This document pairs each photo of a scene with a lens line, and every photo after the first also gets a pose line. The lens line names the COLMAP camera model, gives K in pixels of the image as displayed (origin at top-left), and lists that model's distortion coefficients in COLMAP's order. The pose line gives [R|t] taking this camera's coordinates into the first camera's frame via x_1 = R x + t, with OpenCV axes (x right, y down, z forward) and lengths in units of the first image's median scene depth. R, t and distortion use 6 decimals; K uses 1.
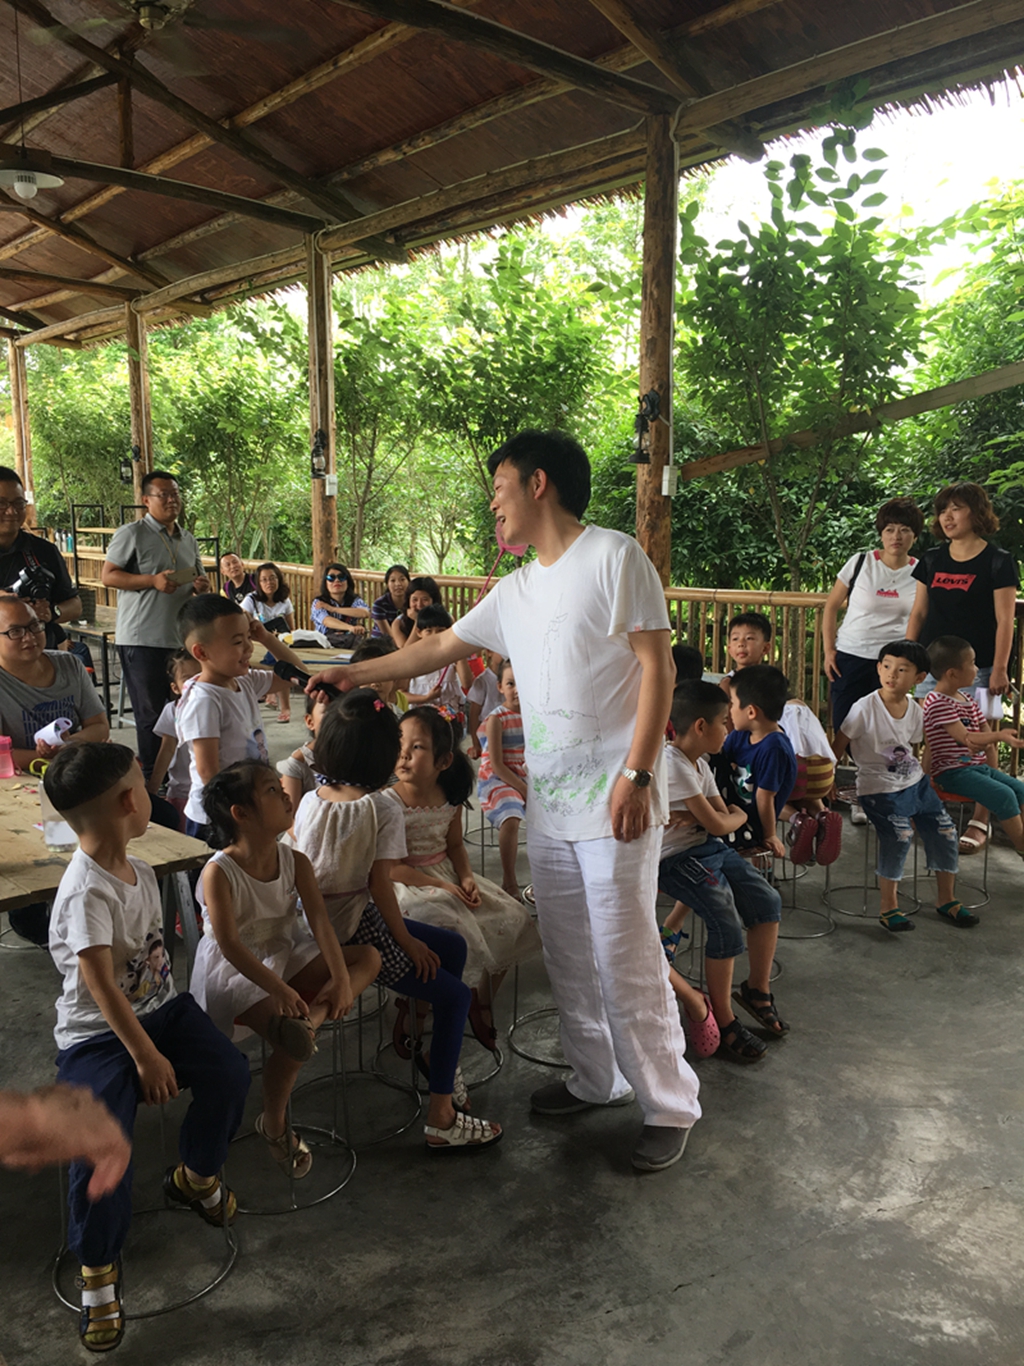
lens RADIAL K [[1184.2, 0, 513.3], [0, 1184.2, 678.3], [0, 0, 1]] dist [0.084018, -0.121872]
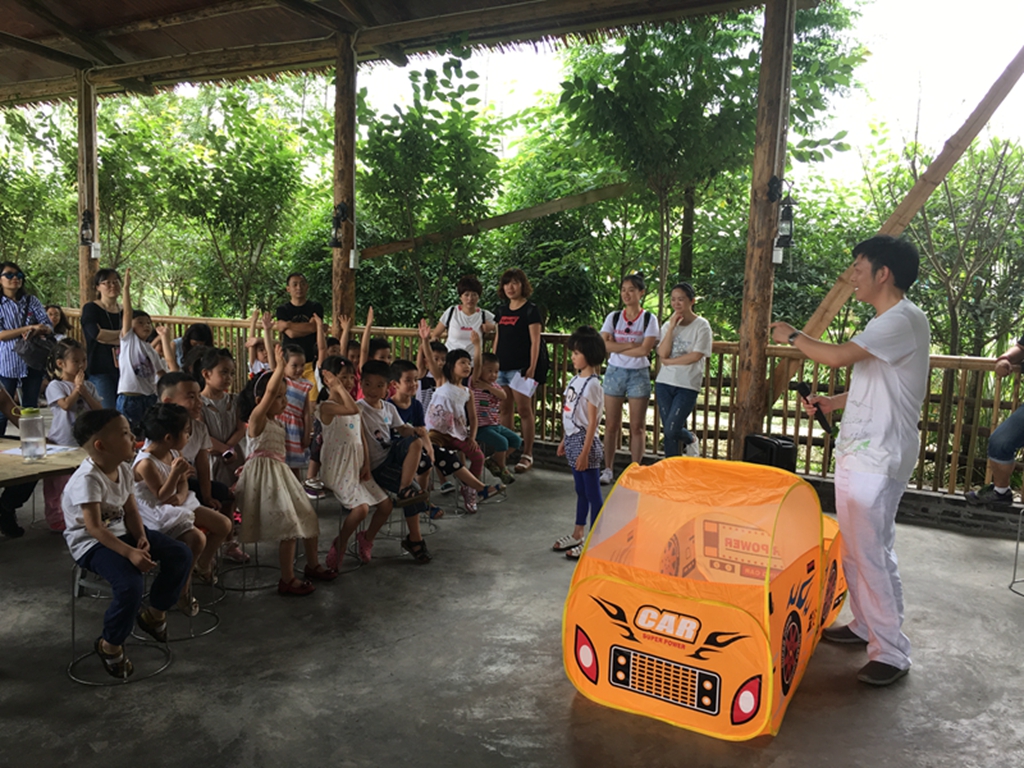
lens RADIAL K [[887.7, 0, 519.0], [0, 887.7, 382.1], [0, 0, 1]] dist [0.084018, -0.121872]
pose [[0.941095, -0.006291, 0.338084, -0.061754], [0.015533, 0.999576, -0.024636, 0.029486], [-0.337786, 0.028436, 0.940793, -0.182446]]
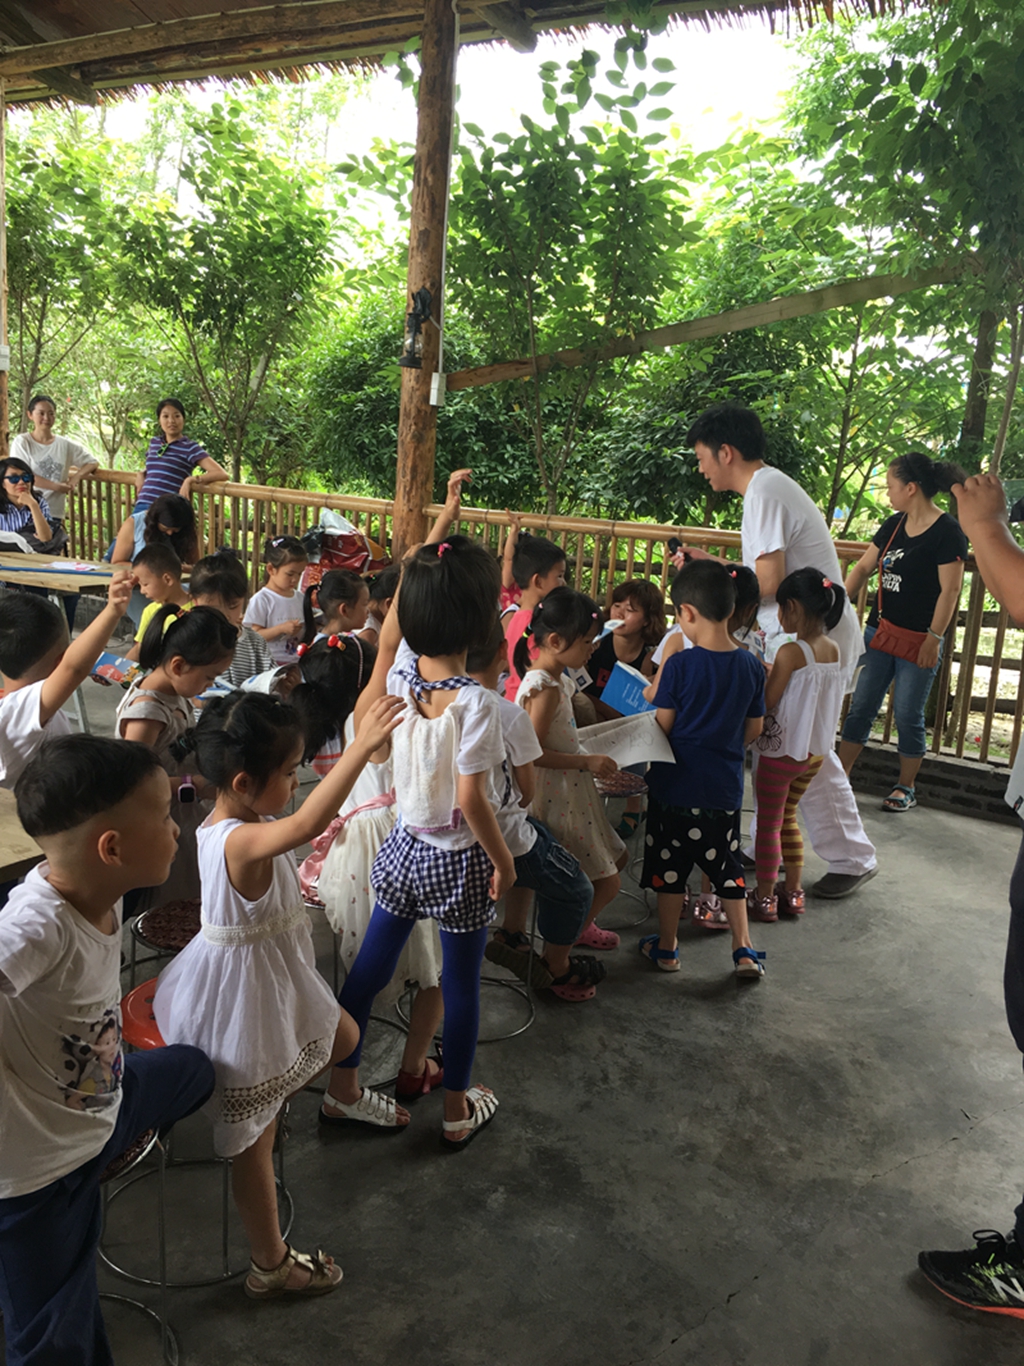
lens RADIAL K [[1184.2, 0, 519.0], [0, 1184.2, 678.9], [0, 0, 1]] dist [0.084018, -0.121872]
pose [[0.948728, 0.007640, 0.316002, -0.095989], [-0.030552, 0.997244, 0.067616, -0.004109], [-0.314614, -0.073804, 0.946346, 0.073015]]
